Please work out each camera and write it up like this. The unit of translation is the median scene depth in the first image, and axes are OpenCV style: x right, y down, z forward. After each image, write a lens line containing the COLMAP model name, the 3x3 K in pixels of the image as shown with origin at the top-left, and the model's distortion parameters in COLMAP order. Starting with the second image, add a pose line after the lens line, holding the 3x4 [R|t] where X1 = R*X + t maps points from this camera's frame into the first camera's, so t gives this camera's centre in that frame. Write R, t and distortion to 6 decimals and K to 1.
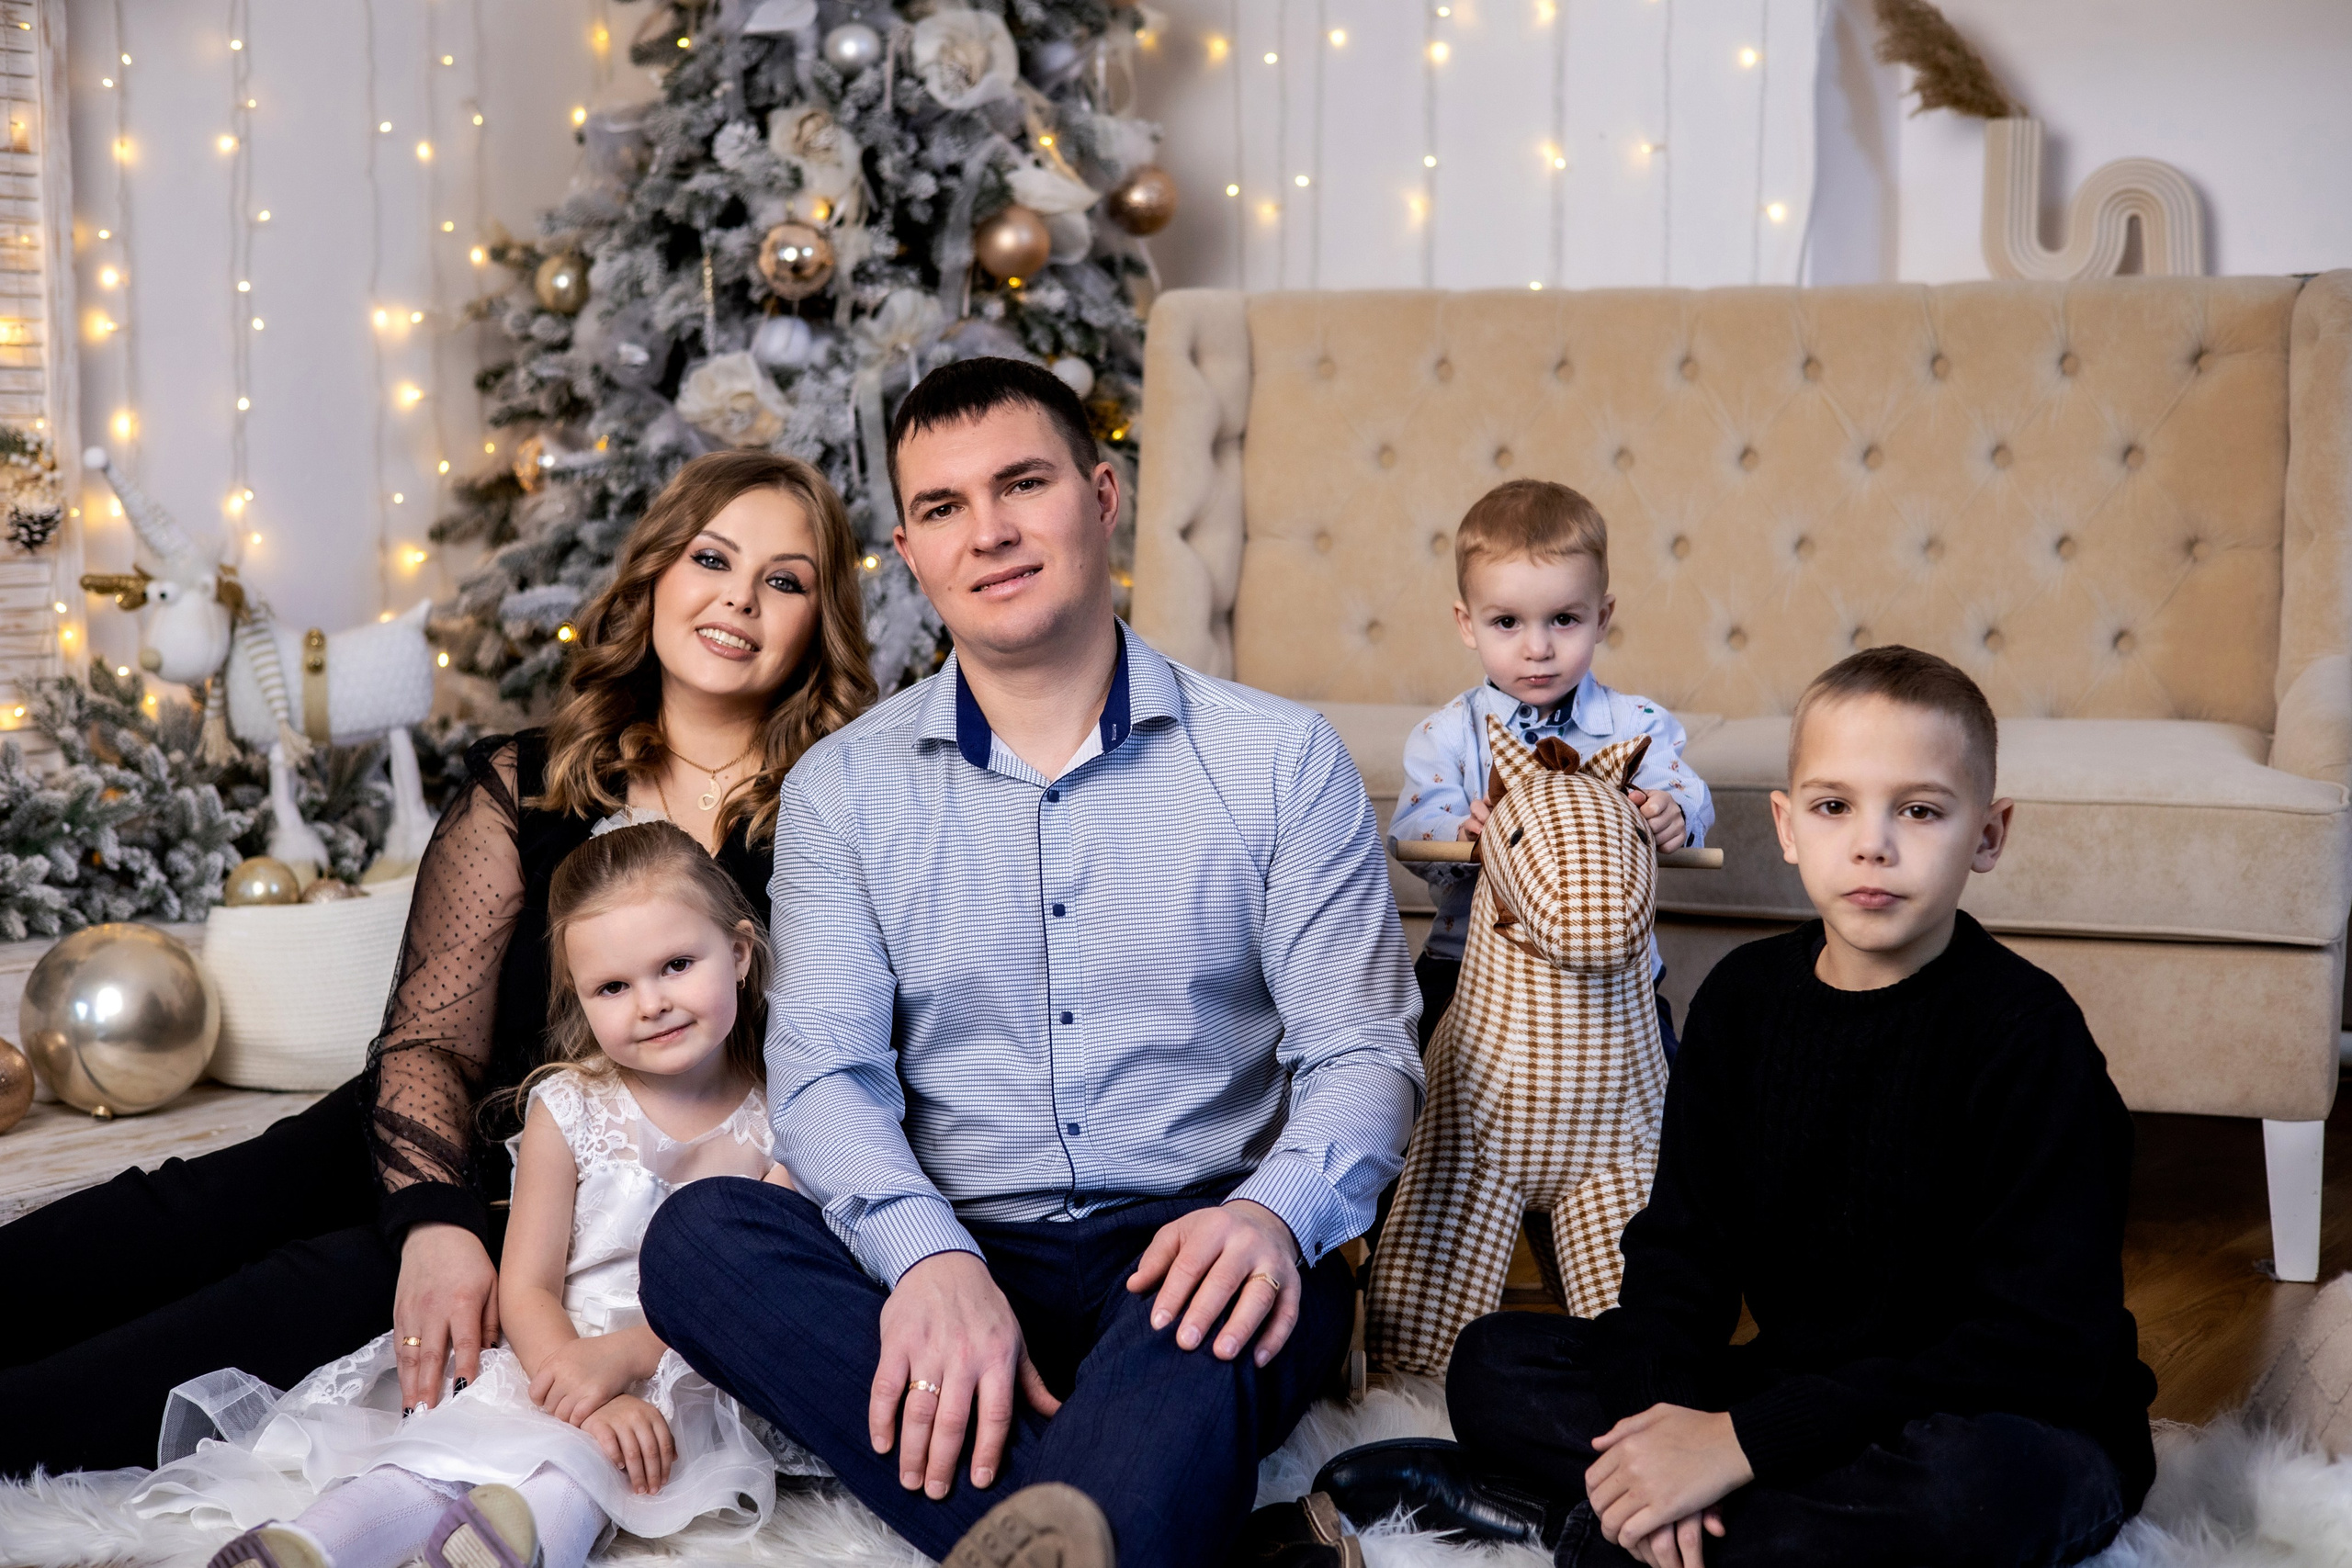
lens RADIAL K [[3409.5, 0, 1137.3], [0, 3409.5, 869.3], [0, 0, 1]] dist [-0.025186, 0.000000]
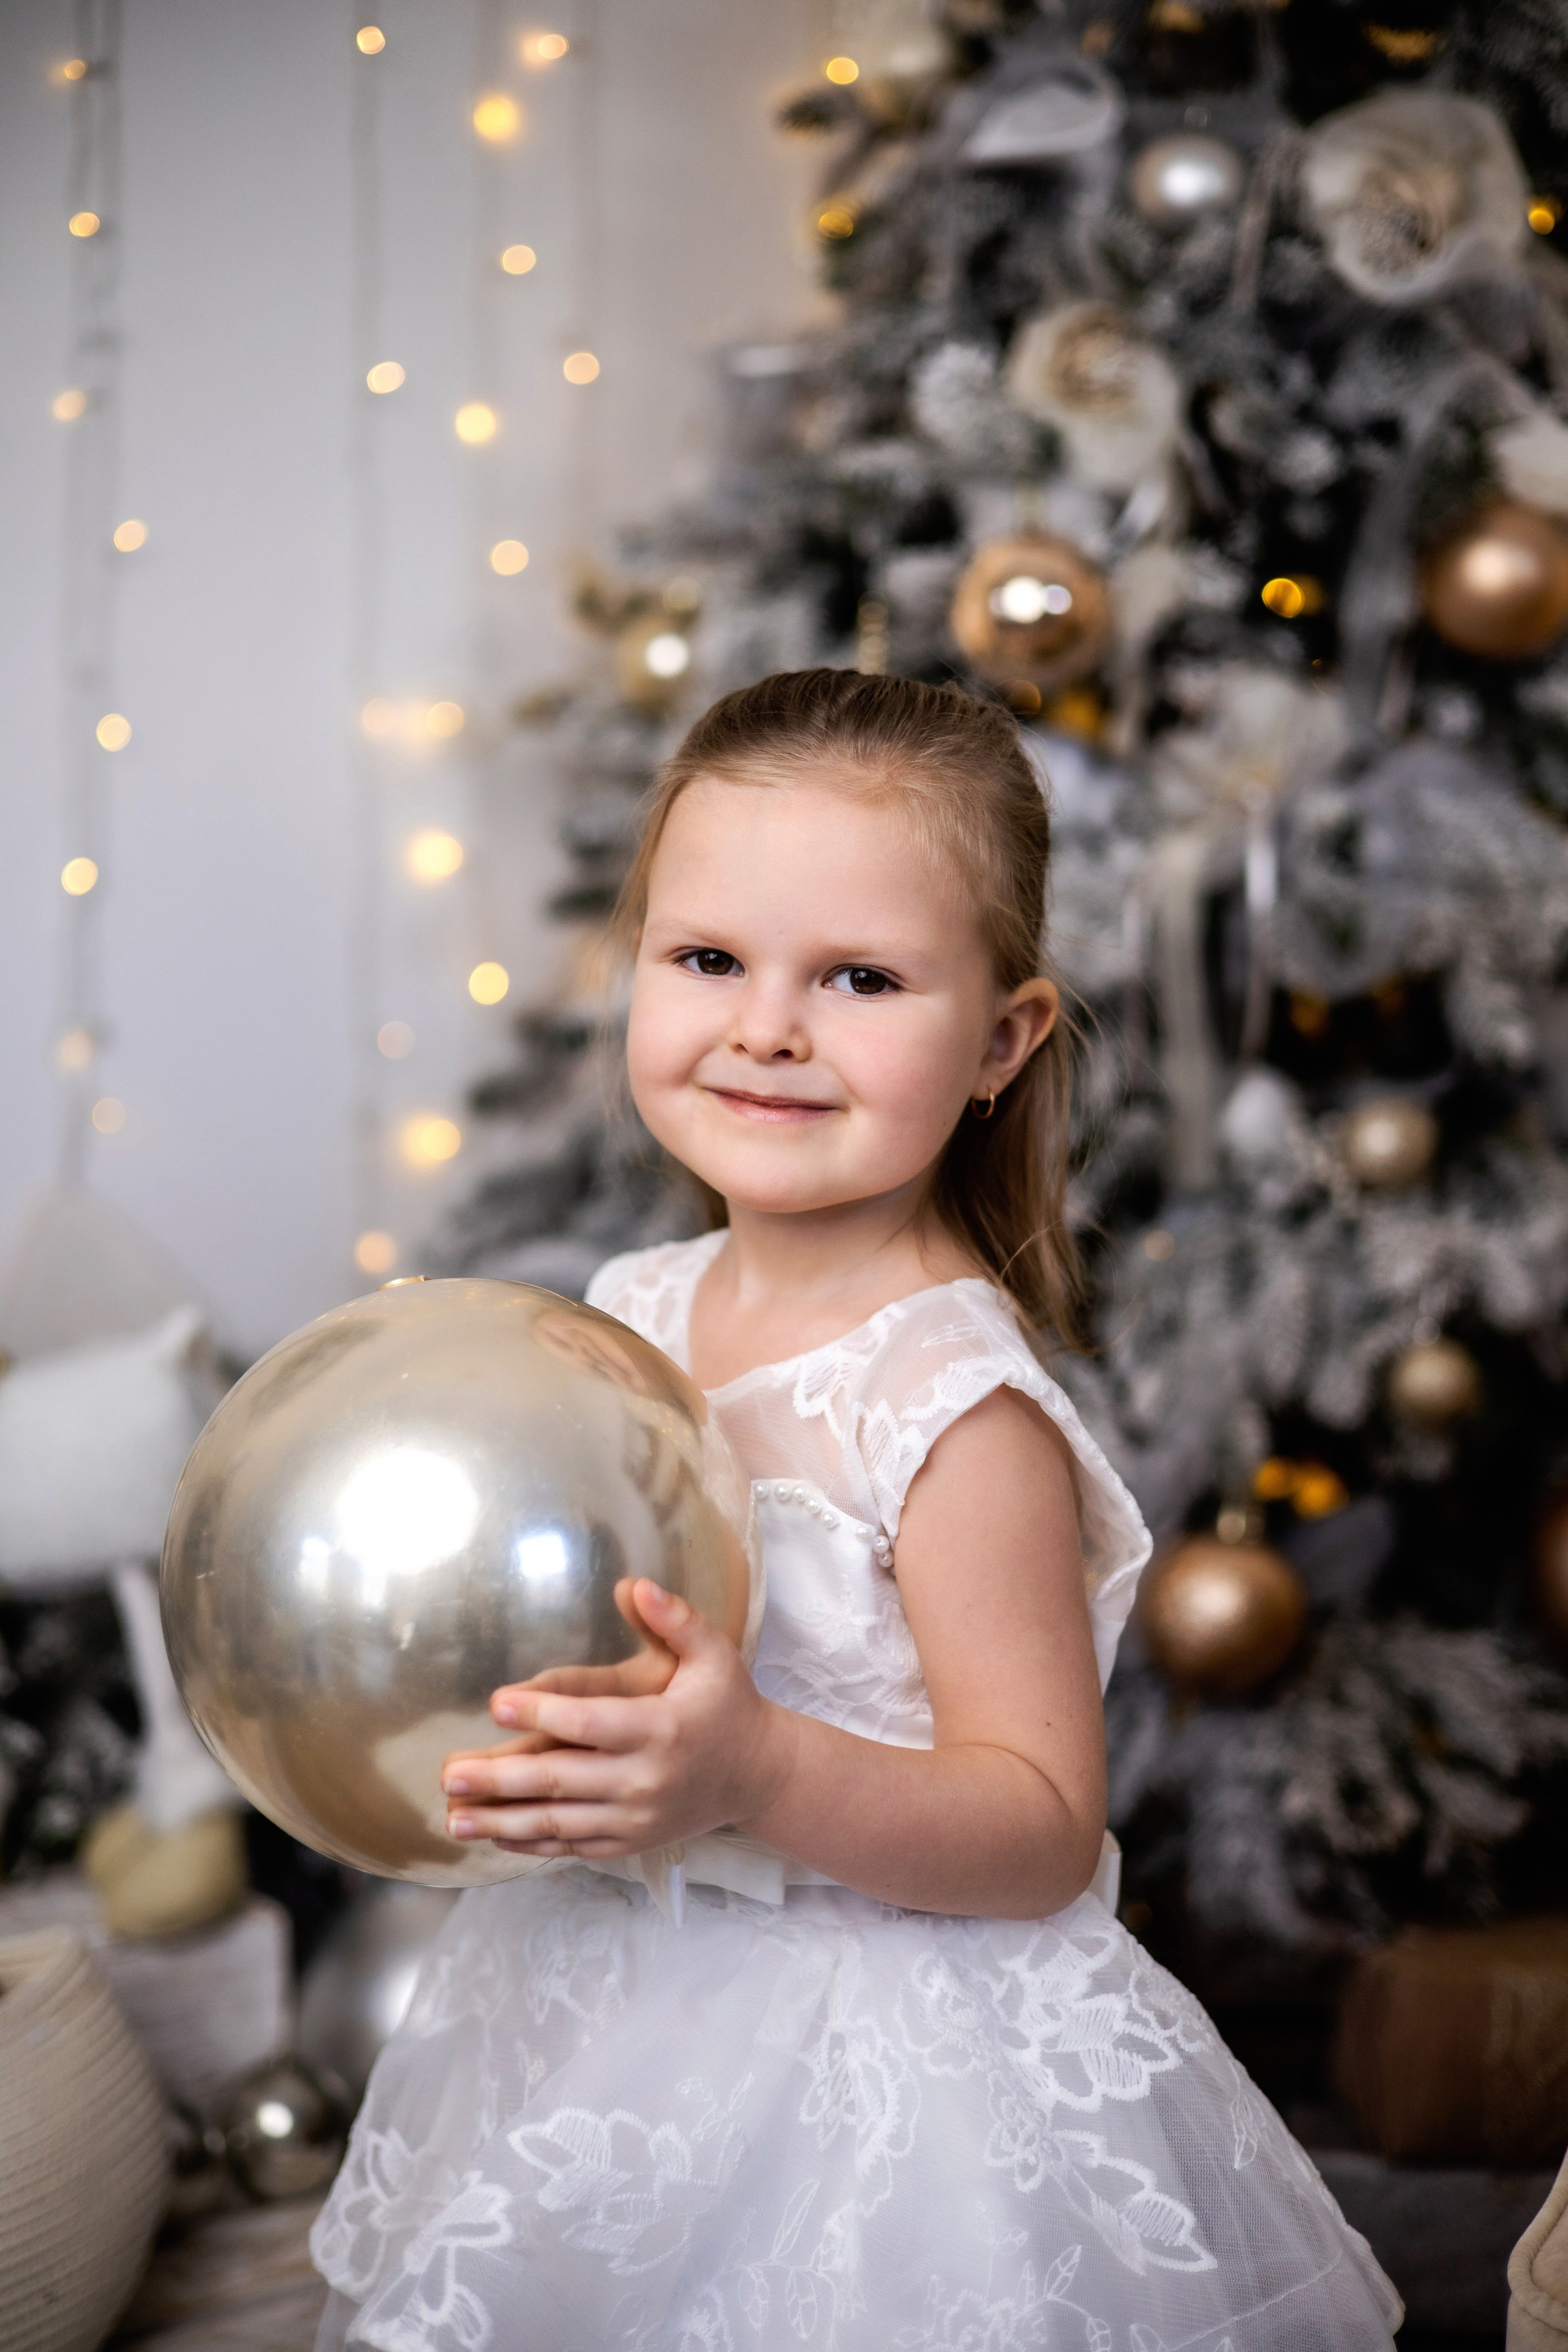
lens RADIAL K [[3409.8, 0, 791.7], [0, 3409.8, 1176.3], [0, 0, 1]] dist [-0.025186, 0.000000]
pose [[0.951024, 0.047734, -0.305408, 0.018952], [-0.052111, 0.998622, -0.006189, -0.093045], [0.304692, 0.021801, 0.952201, 0.521730]]
